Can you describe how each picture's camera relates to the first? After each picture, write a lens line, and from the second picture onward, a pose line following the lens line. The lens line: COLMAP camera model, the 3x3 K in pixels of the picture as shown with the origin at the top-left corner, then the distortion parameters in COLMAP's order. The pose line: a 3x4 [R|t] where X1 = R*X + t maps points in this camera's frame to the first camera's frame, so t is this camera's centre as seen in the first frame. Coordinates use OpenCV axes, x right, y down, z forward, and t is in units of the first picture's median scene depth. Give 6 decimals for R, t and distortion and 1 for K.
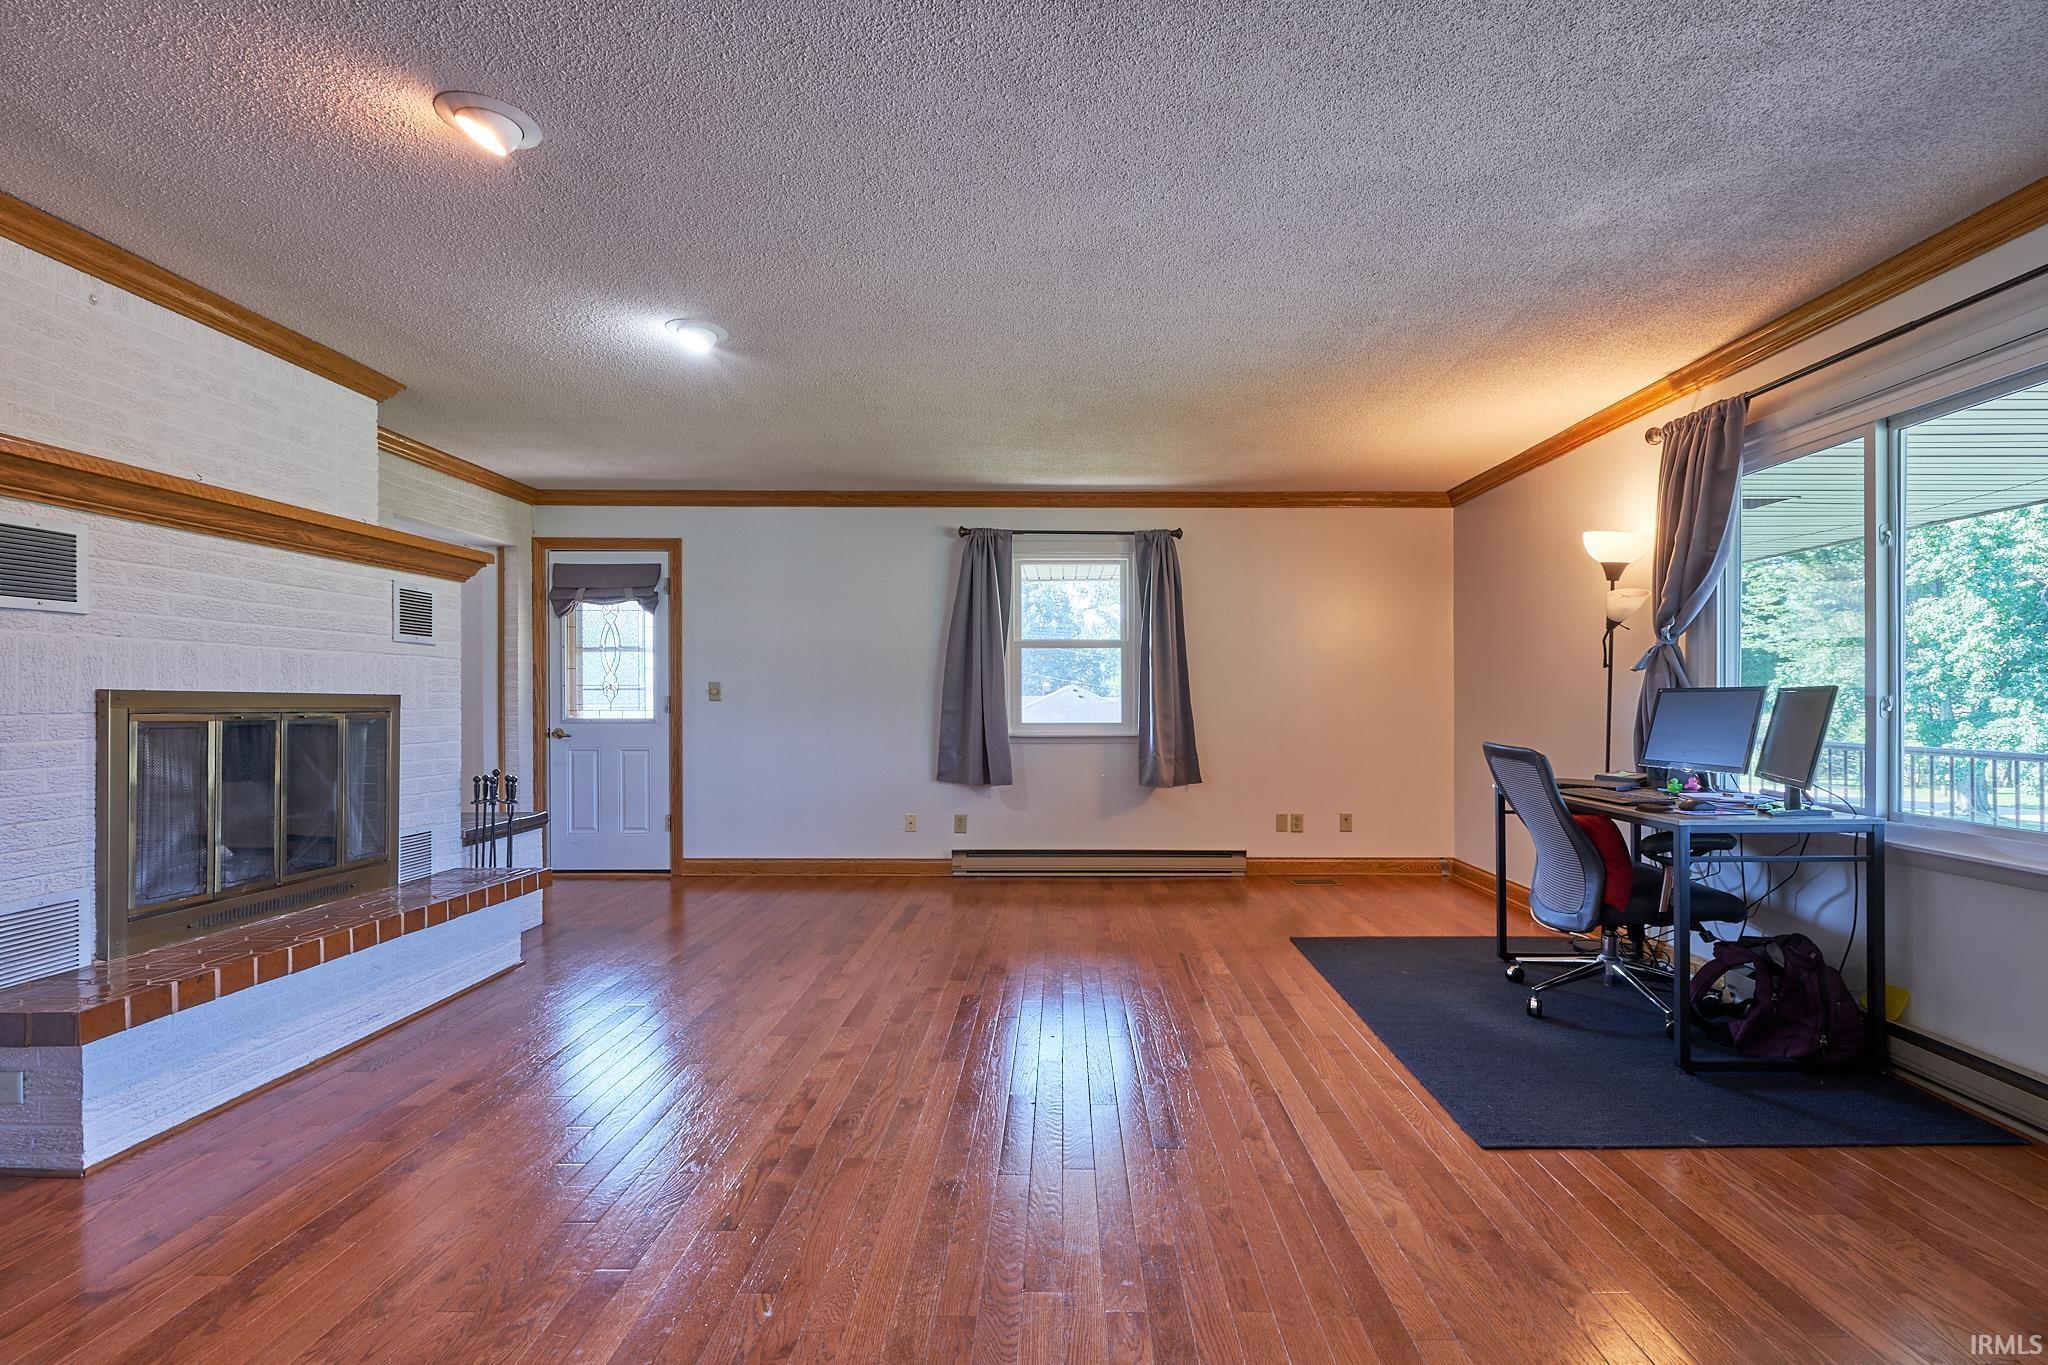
lens RADIAL K [[909.4, 0, 1071.2], [0, 909.4, 711.3], [0, 0, 1]] dist [-0.002430, 0.000047]
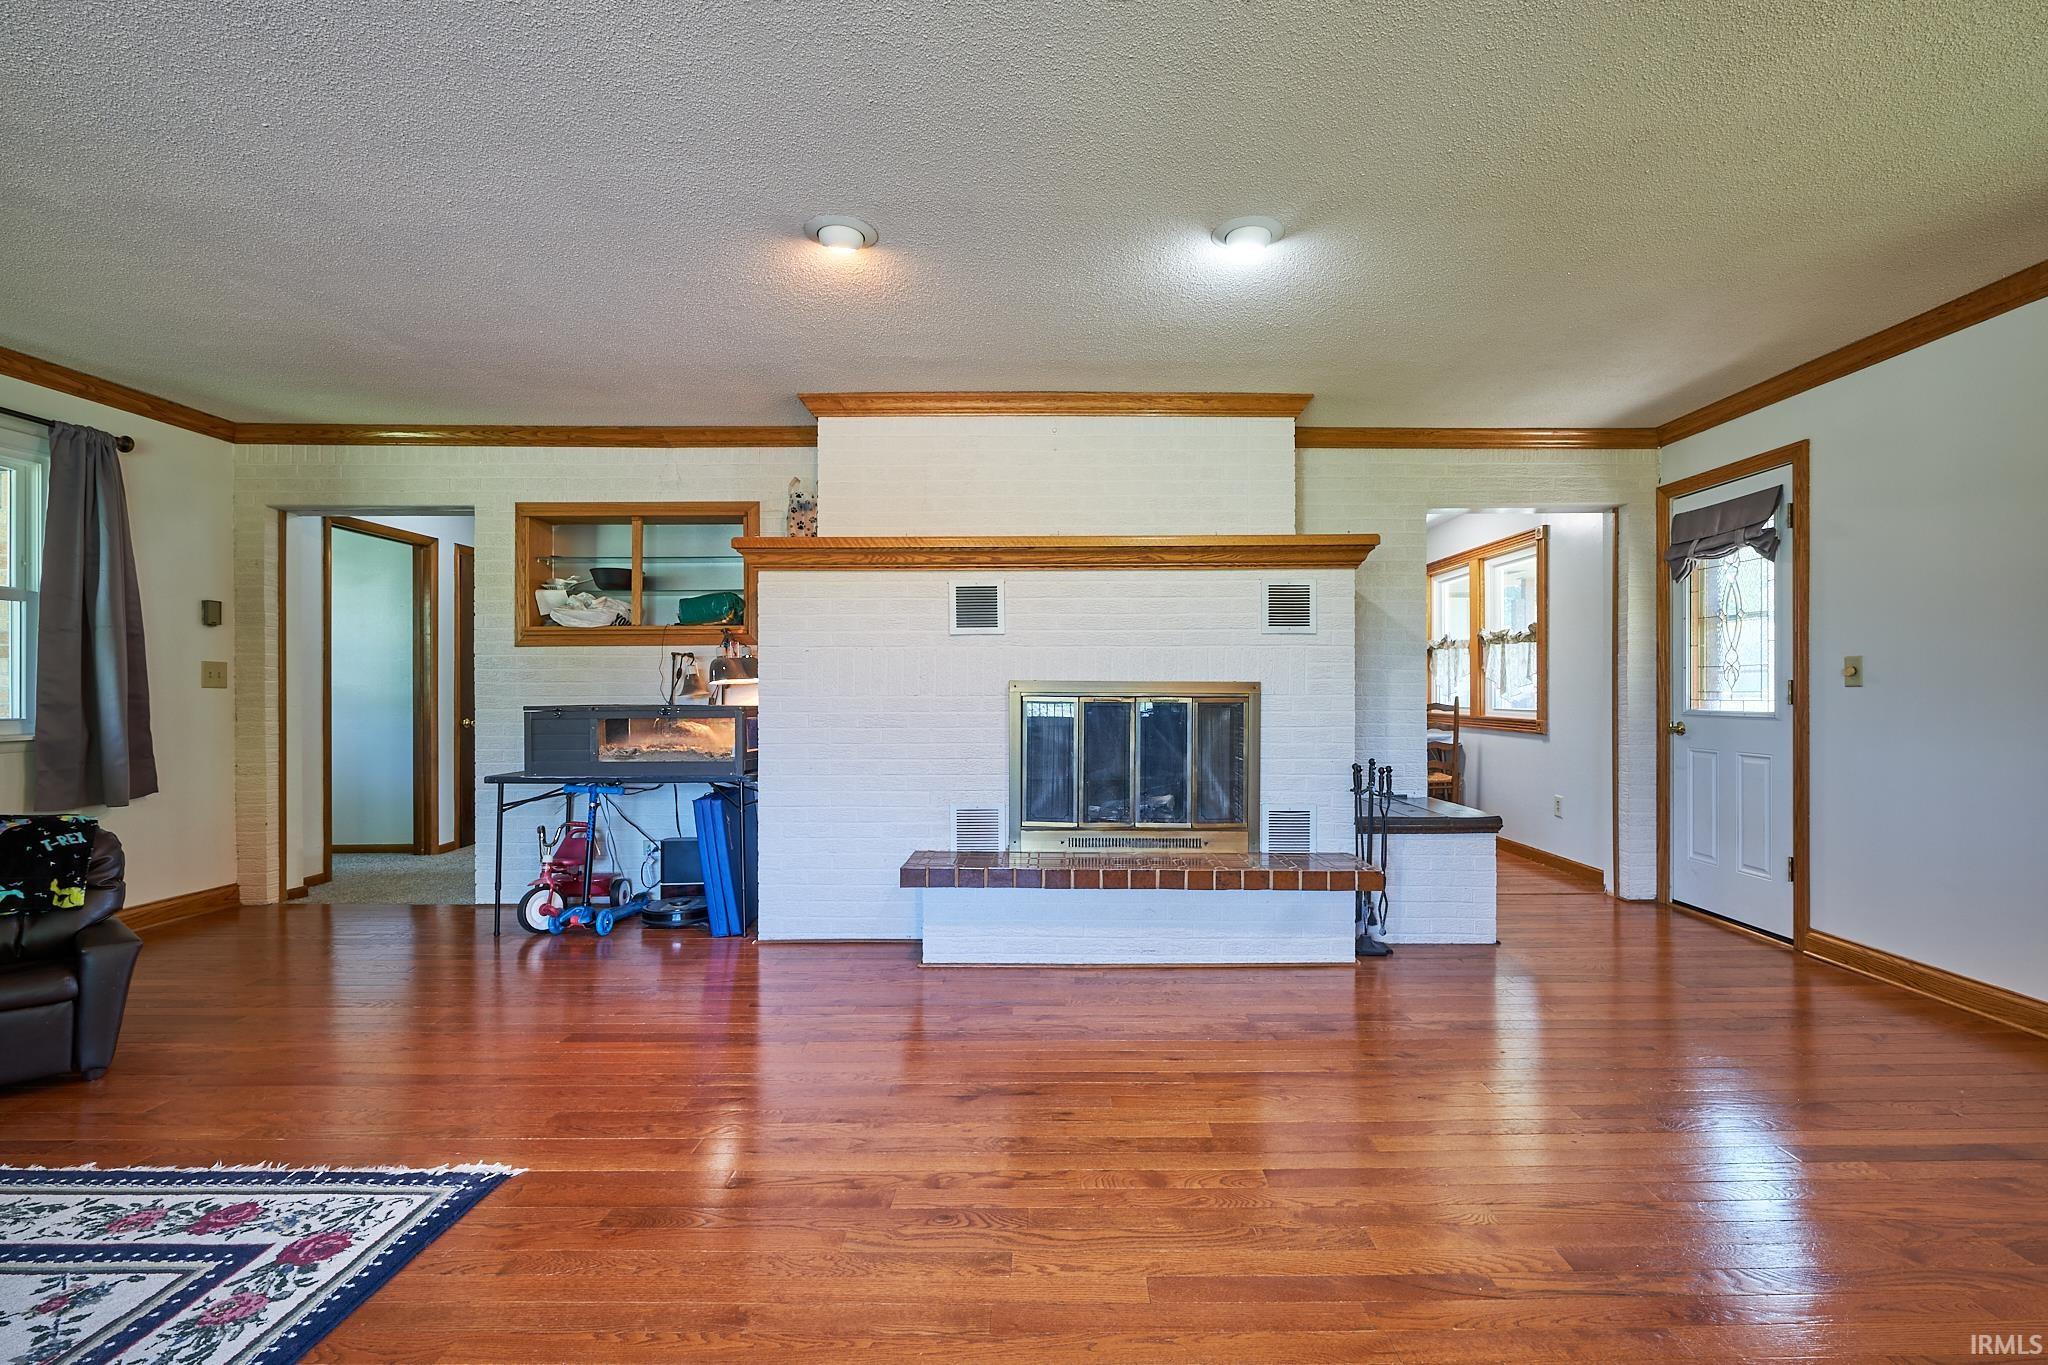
lens RADIAL K [[919.4, 0, 1067.1], [0, 919.4, 693.0], [0, 0, 1]] dist [-0.000840, -0.000334]
pose [[0.005041, 0.000272, -0.999987, 0.238126], [-0.010005, 0.999950, 0.000222, -0.001528], [0.999937, 0.010004, 0.005043, 0.477589]]
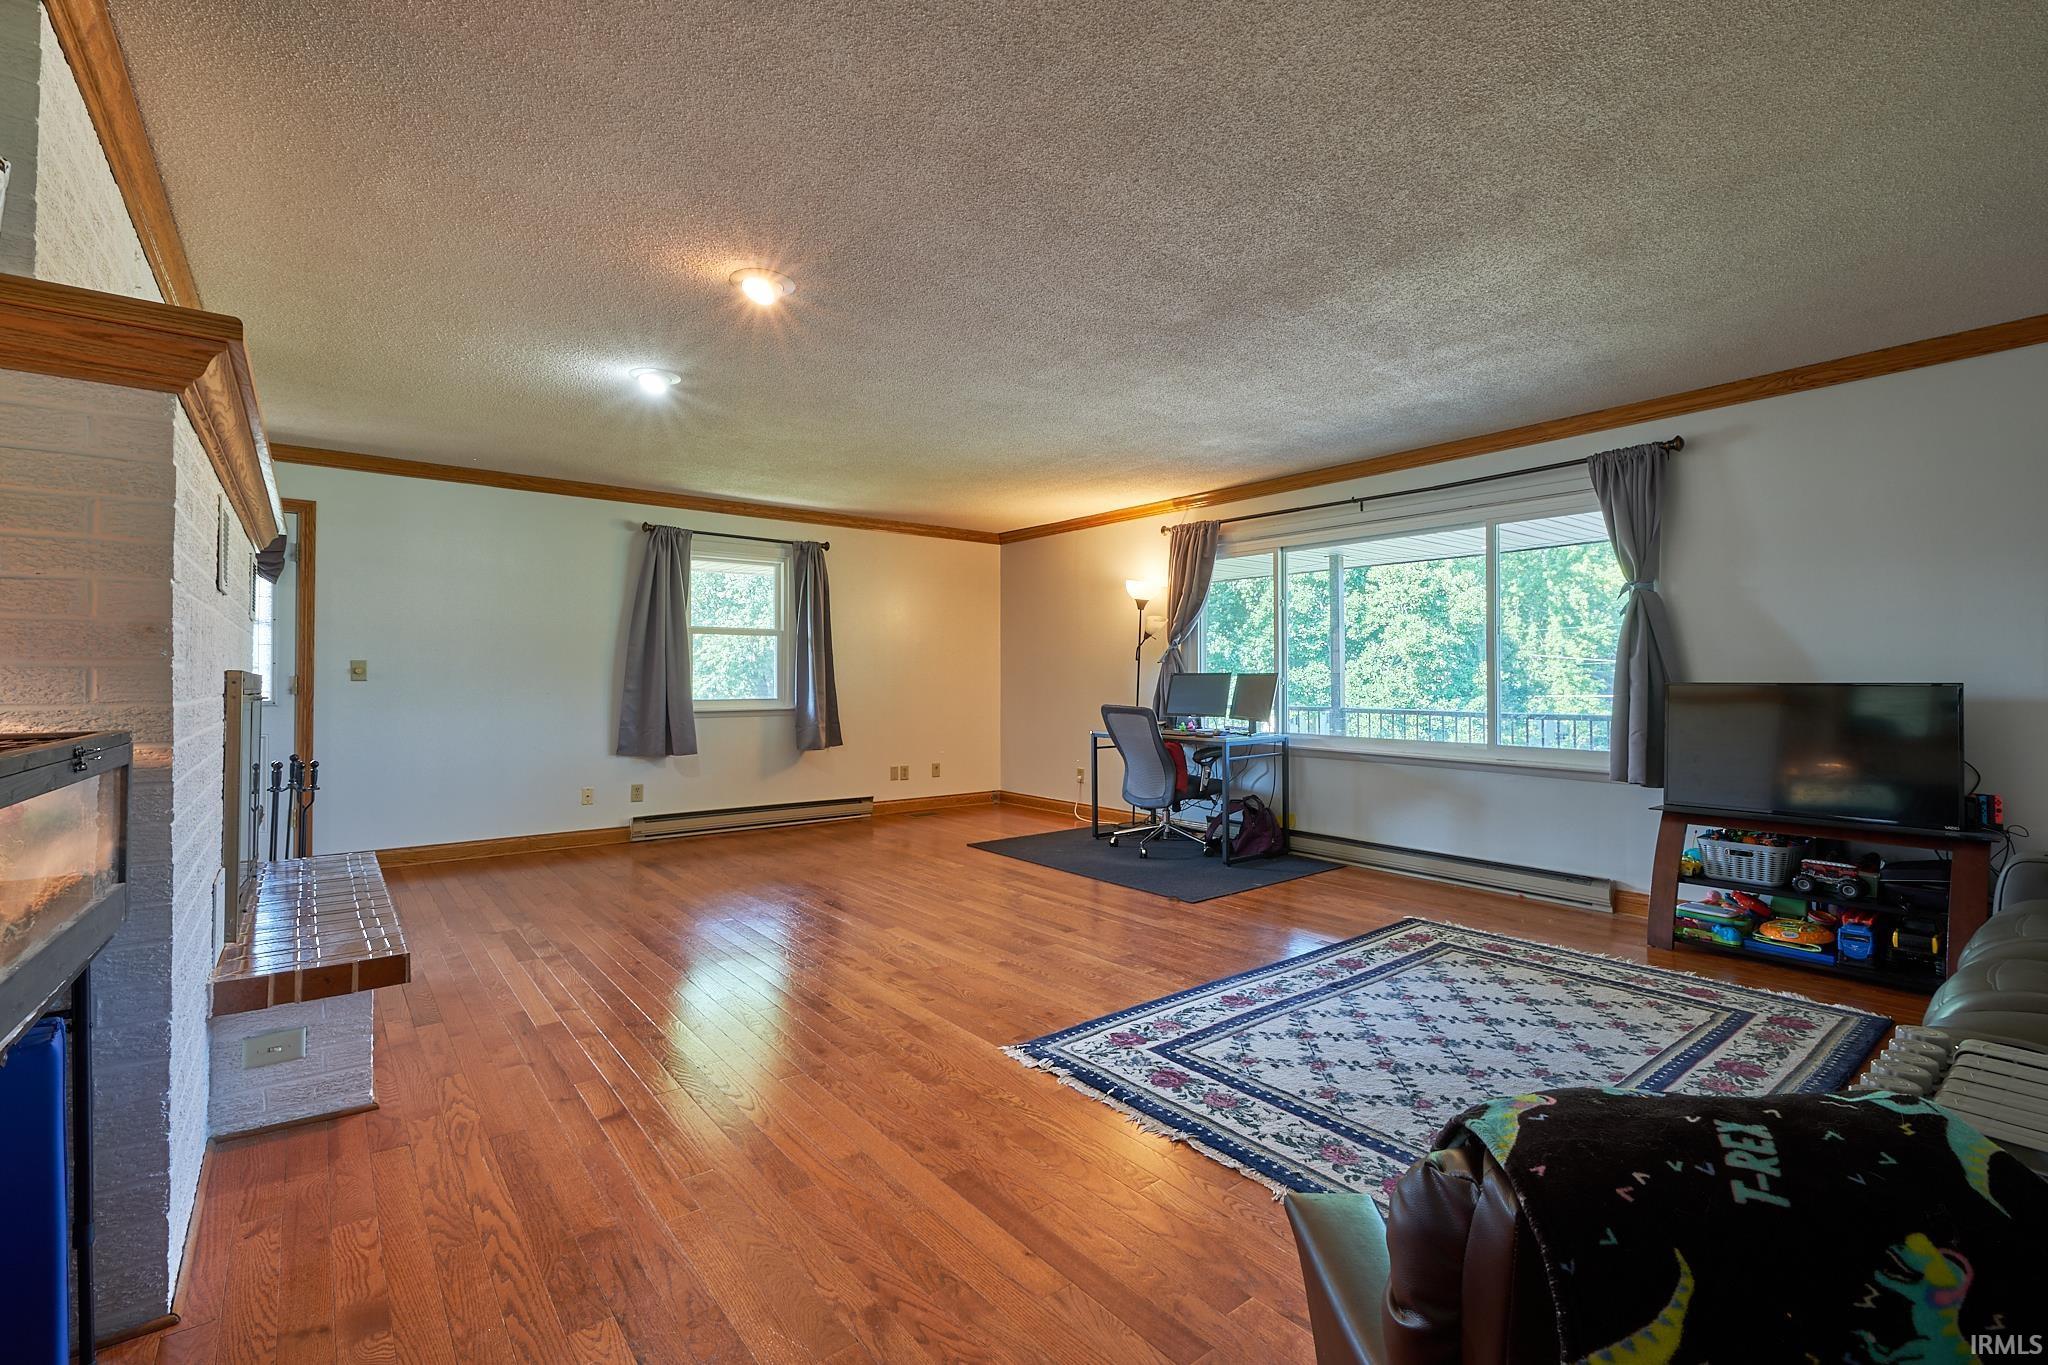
lens RADIAL K [[895.8, 0, 1024.0], [0, 895.8, 682.5], [0, 0, 1]] dist [-0.001859, -0.000140]
pose [[0.788643, -0.002656, 0.614846, -0.432121], [0.007881, 0.999952, -0.005789, 0.000932], [-0.614801, 0.009411, 0.788626, -0.137514]]
